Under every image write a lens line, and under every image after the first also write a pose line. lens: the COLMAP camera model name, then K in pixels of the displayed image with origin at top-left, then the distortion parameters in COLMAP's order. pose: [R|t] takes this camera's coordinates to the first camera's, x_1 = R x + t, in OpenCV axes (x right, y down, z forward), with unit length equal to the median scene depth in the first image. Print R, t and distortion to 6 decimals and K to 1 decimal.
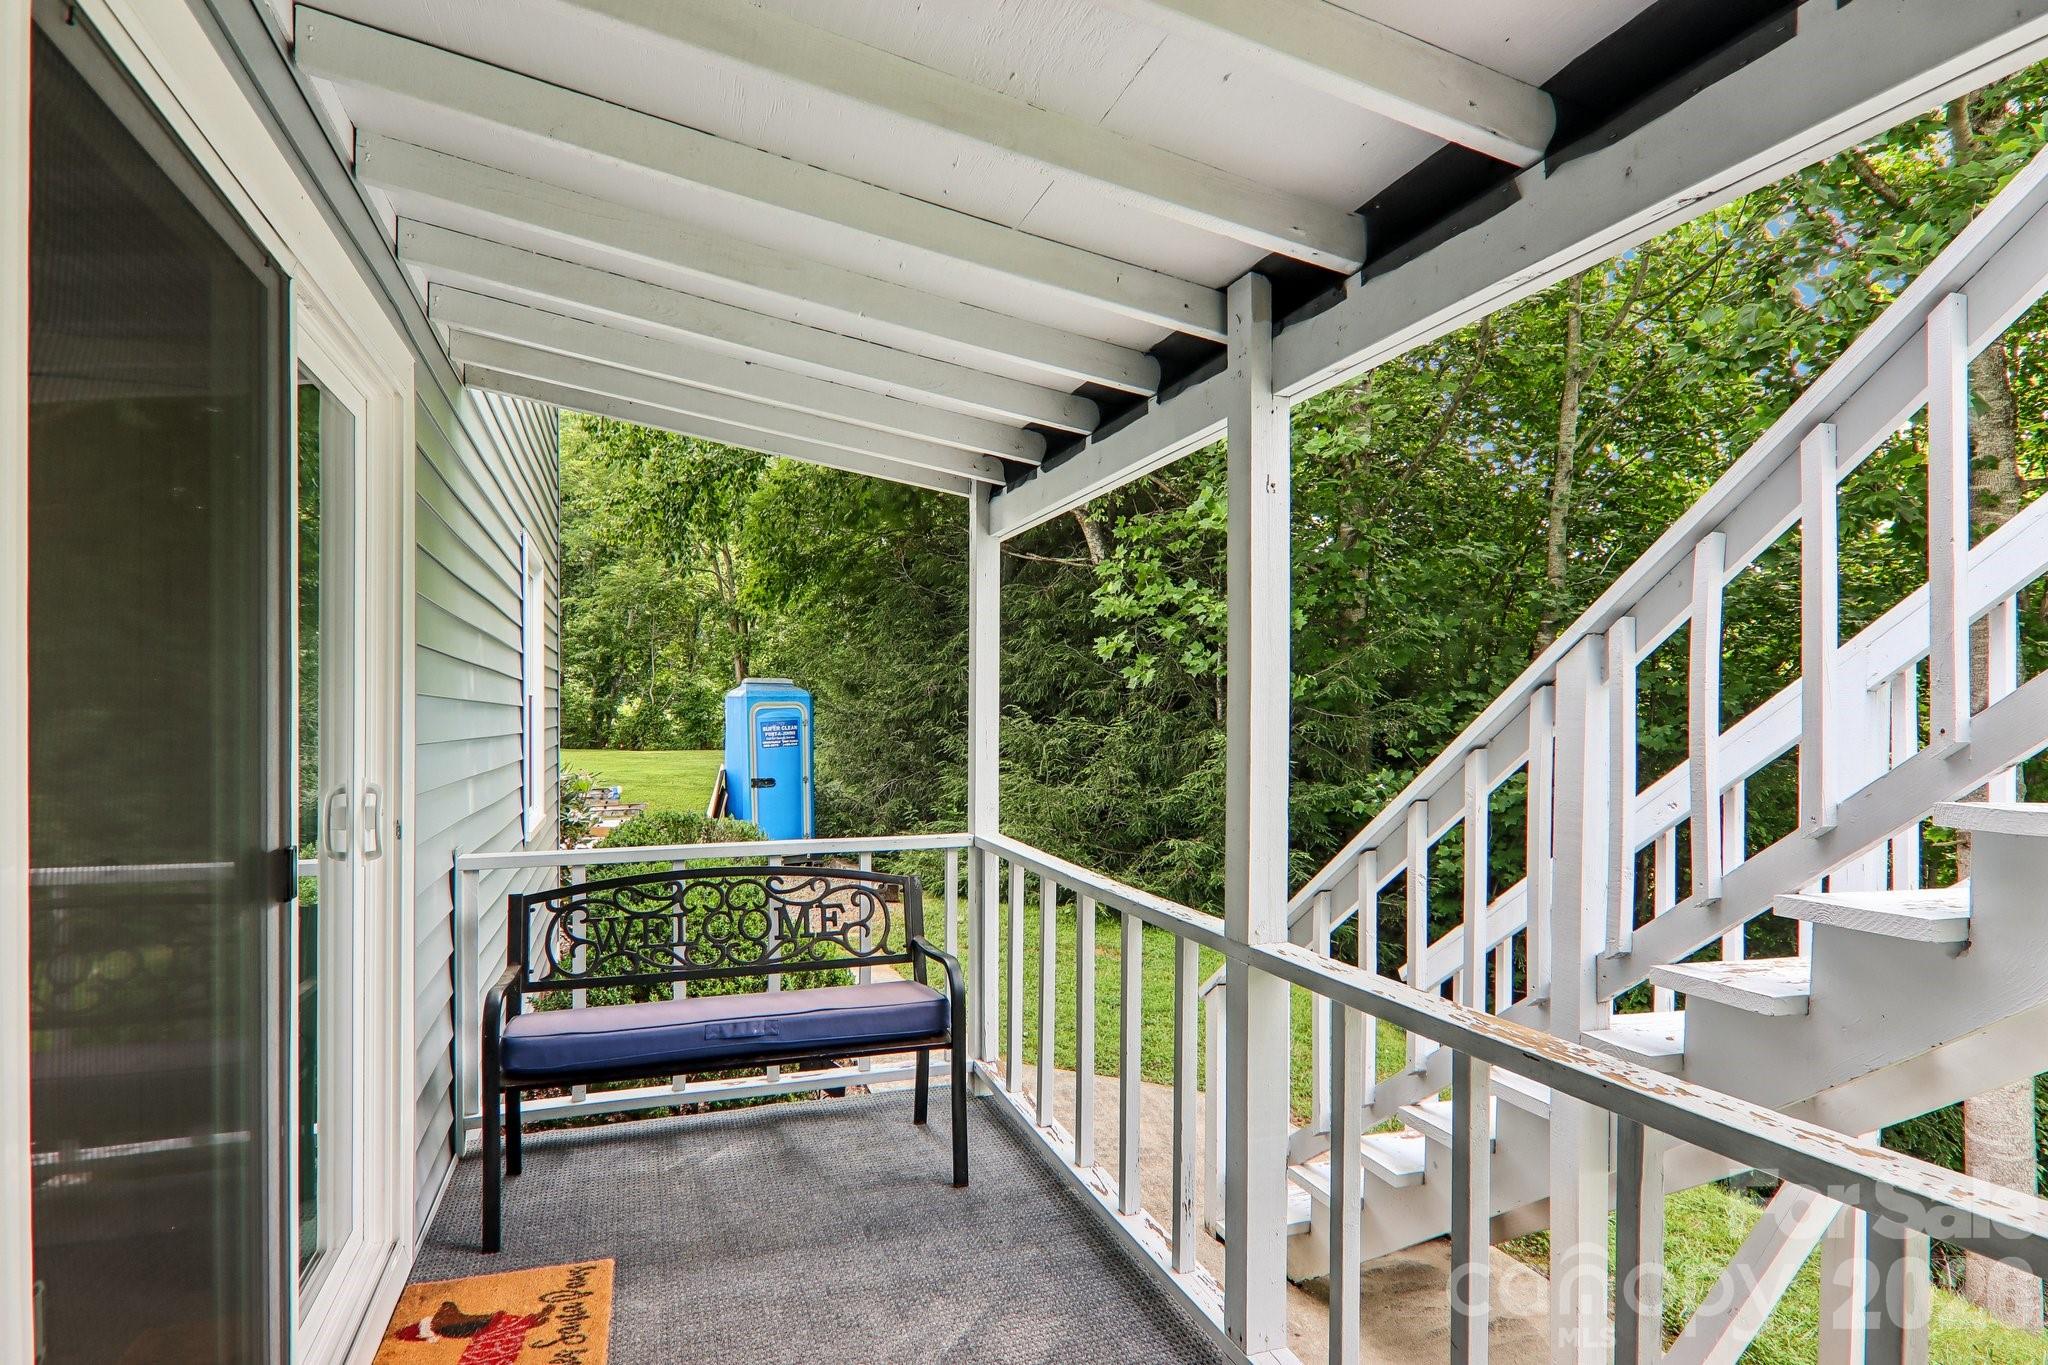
lens RADIAL K [[1143.2, 0, 1020.1], [0, 1143.2, 717.6], [0, 0, 1]] dist [0.001954, -0.001626]
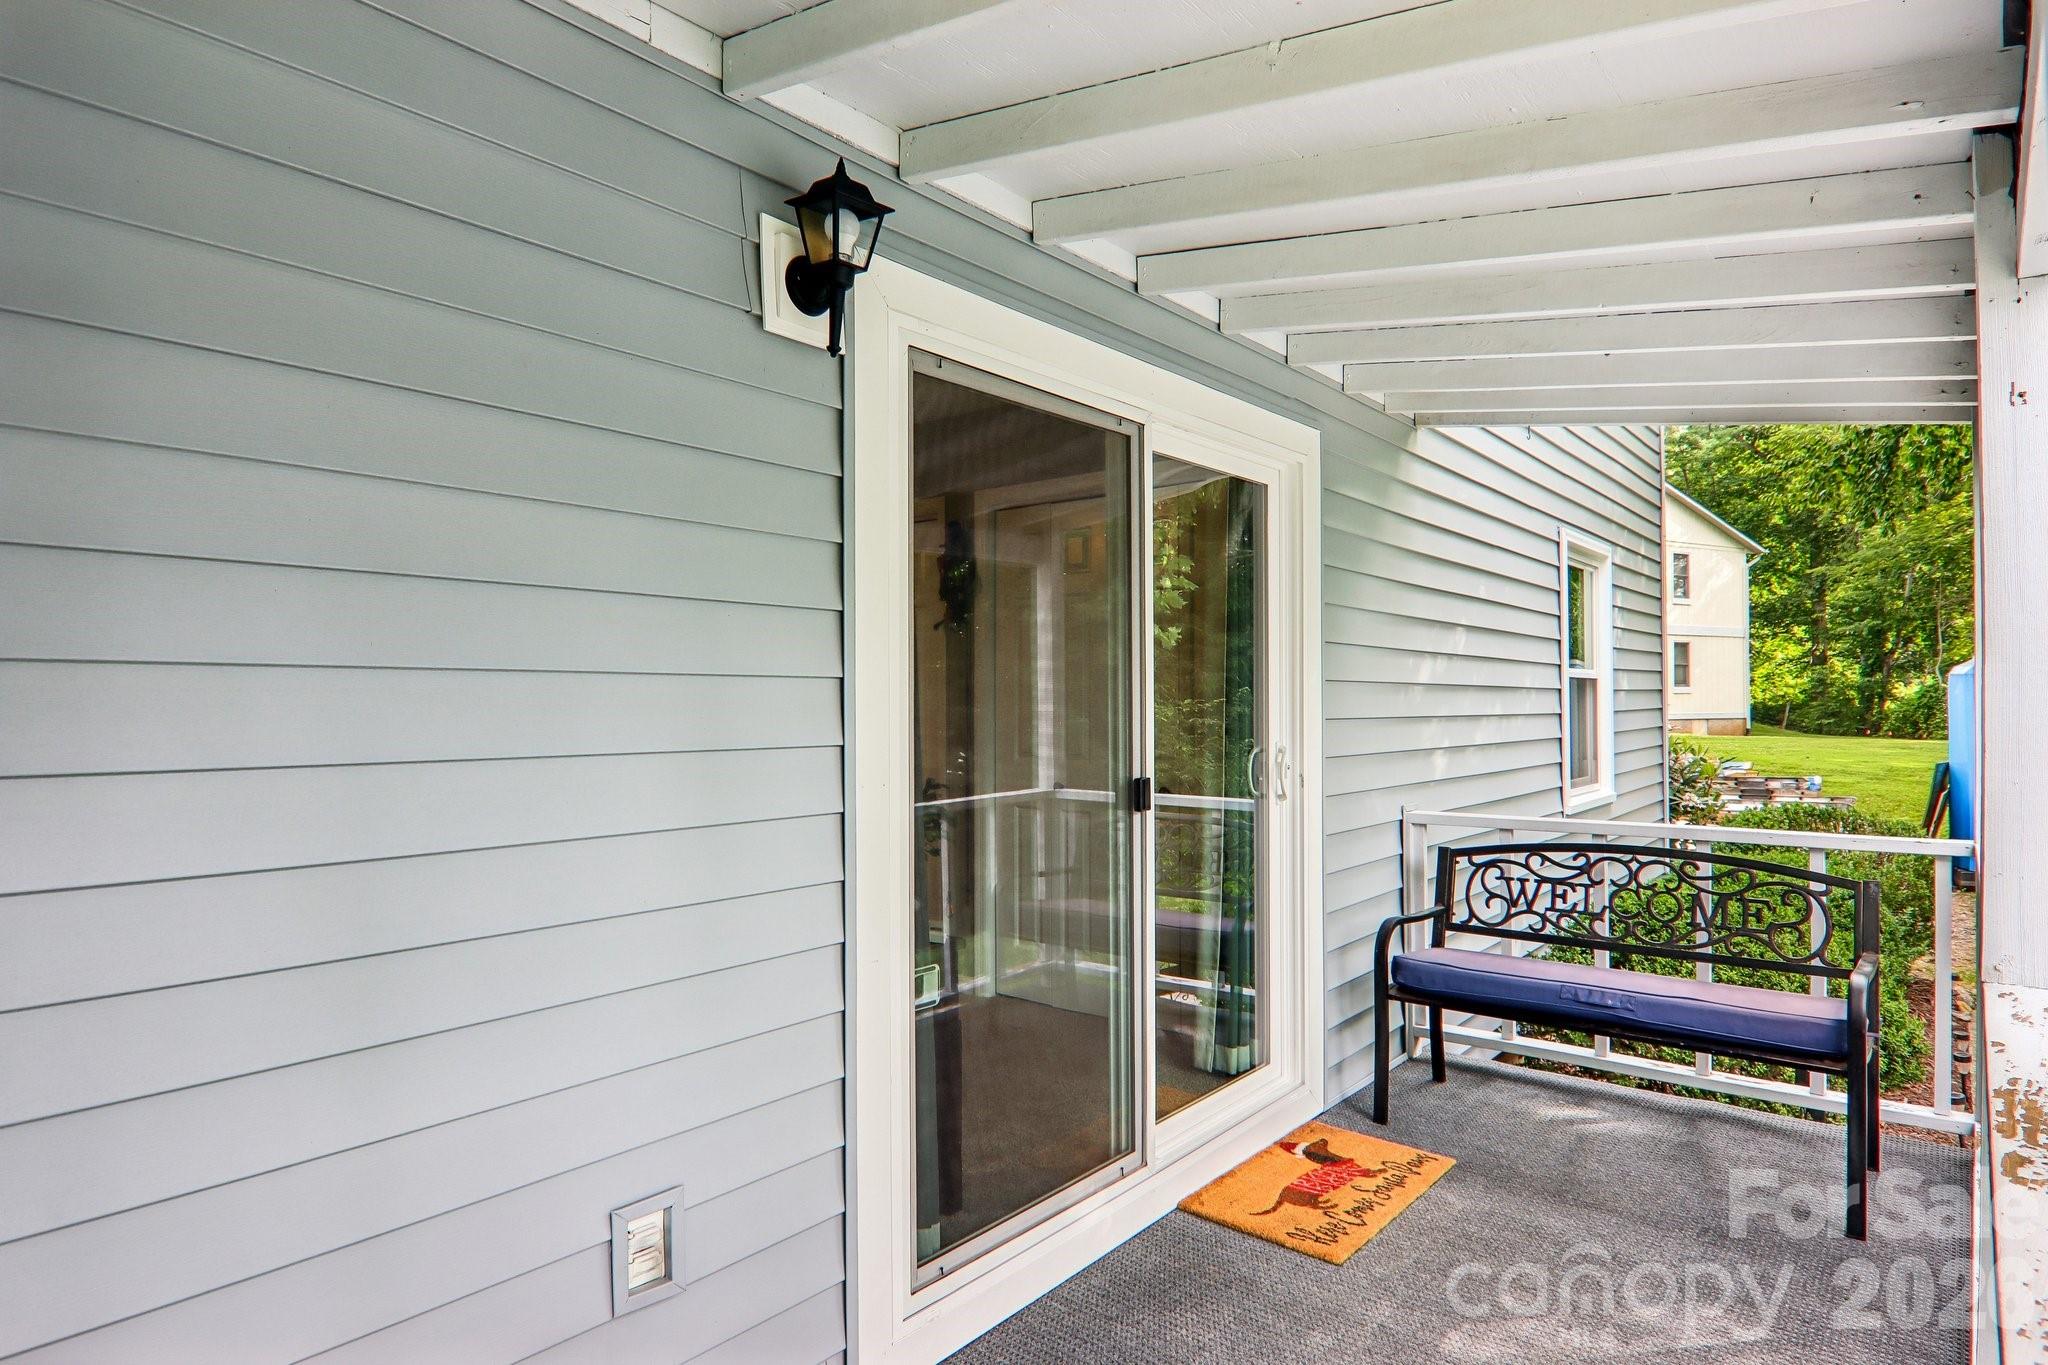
lens RADIAL K [[1134.8, 0, 1026.7], [0, 1134.8, 703.8], [0, 0, 1]] dist [0.005560, -0.020654]
pose [[0.515645, 0.003165, -0.856796, 0.328531], [-0.000574, 0.999994, 0.003348, 0.002211], [0.856802, -0.001235, 0.515644, 0.020797]]
